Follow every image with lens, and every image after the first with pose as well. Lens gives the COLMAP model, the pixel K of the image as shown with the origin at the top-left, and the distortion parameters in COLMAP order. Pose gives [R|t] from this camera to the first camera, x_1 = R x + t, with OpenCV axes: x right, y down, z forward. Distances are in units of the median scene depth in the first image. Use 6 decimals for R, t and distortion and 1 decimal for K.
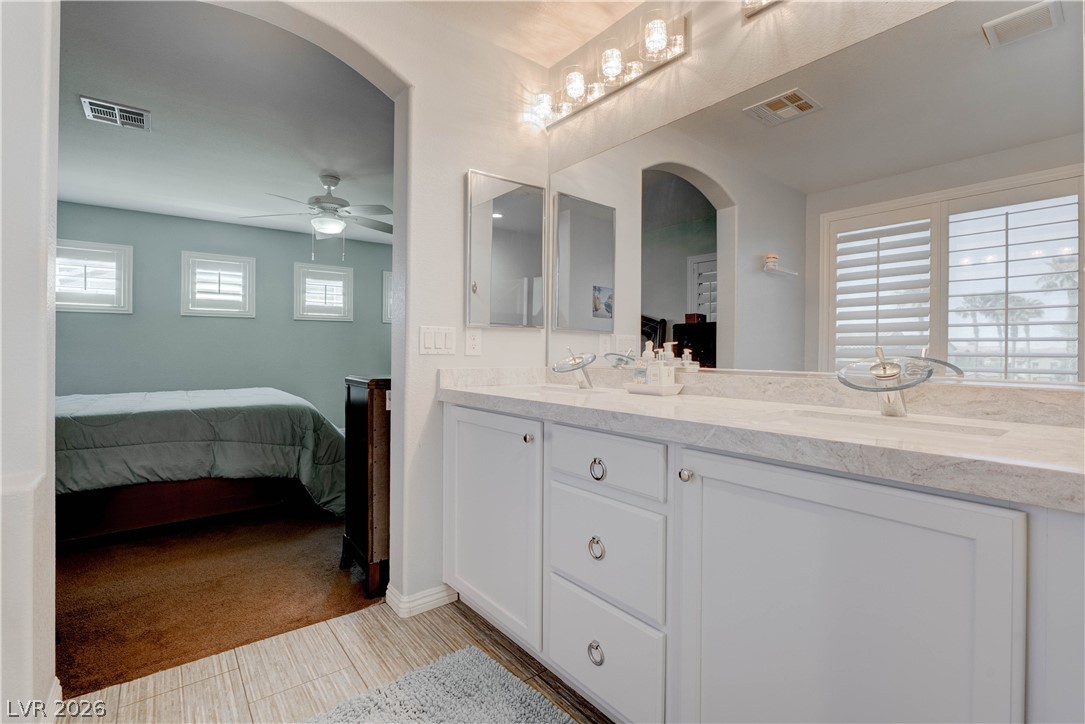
lens RADIAL K [[493.8, 0, 544.2], [0, 493.8, 353.2], [0, 0, 1]] dist [-0.011871, 0.002575]
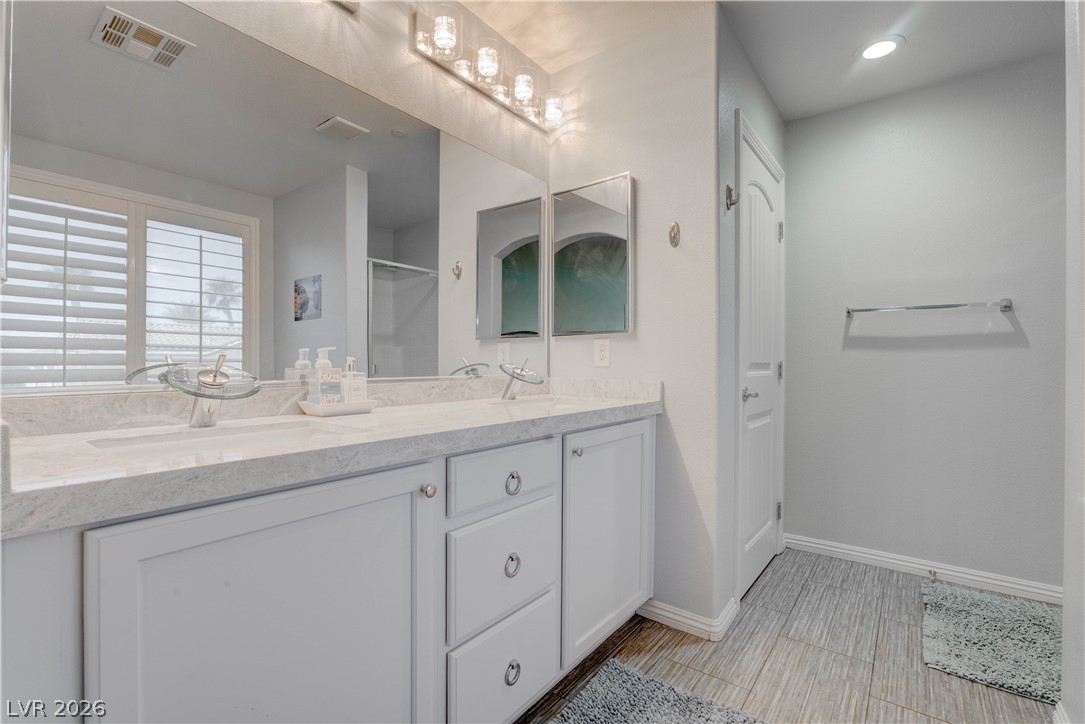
lens RADIAL K [[493.8, 0, 540.8], [0, 493.8, 362.9], [0, 0, 1]] dist [-0.011871, 0.002575]
pose [[-0.231629, -0.010617, 0.972746, -0.808483], [-0.003235, 0.999943, 0.010144, -0.010705], [-0.972799, -0.000797, -0.231650, 1.125691]]
